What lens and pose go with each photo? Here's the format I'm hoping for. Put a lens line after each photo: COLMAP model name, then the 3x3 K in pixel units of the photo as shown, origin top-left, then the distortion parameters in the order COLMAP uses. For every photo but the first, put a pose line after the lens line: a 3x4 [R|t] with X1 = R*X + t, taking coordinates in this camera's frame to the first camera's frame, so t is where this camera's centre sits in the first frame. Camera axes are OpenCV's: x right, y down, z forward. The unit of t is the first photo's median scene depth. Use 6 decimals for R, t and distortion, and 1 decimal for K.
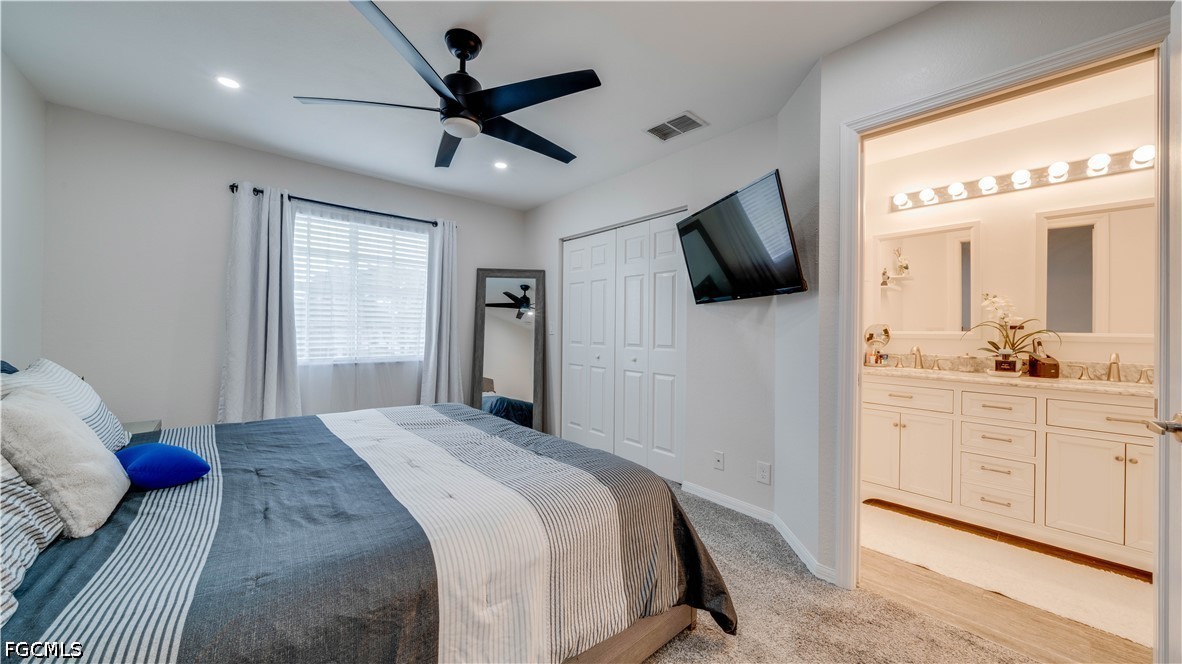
lens RADIAL K [[387.7, 0, 593.7], [0, 387.7, 330.8], [0, 0, 1]] dist [-0.001065, -0.000026]
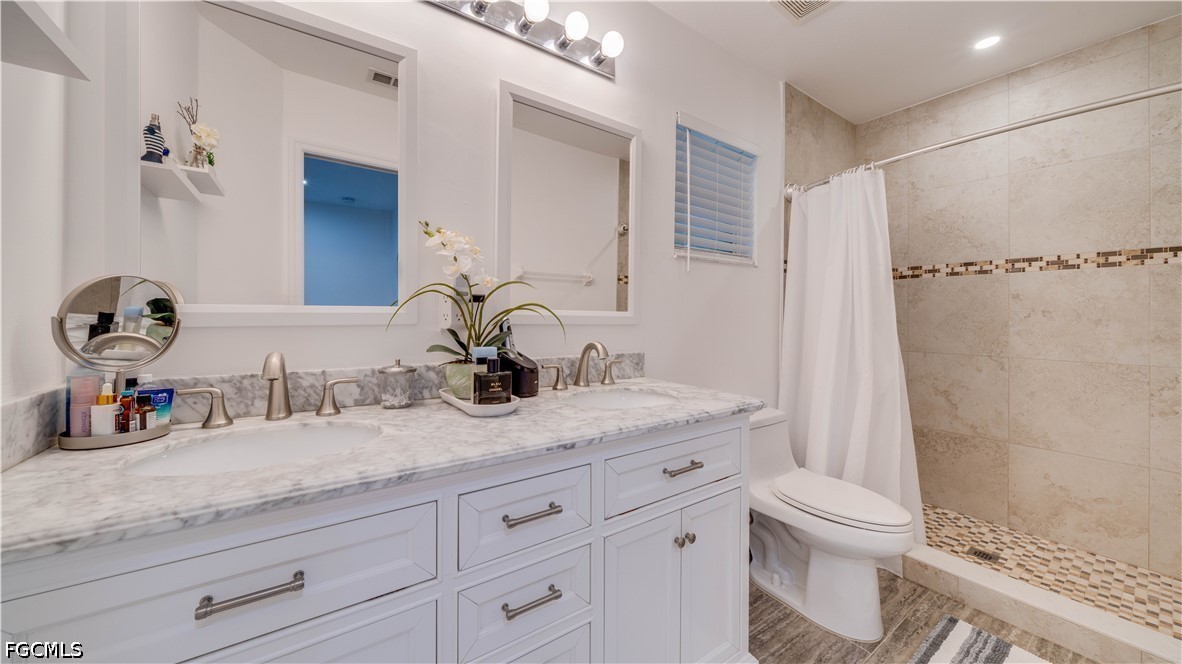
lens RADIAL K [[399.6, 0, 582.5], [0, 399.6, 318.2], [0, 0, 1]] dist [-0.009866, -0.000107]
pose [[0.087318, -0.007847, 0.996150, 0.543666], [-0.001697, 0.999966, 0.008025, 0.010486], [-0.996179, -0.002391, 0.087302, 0.737754]]
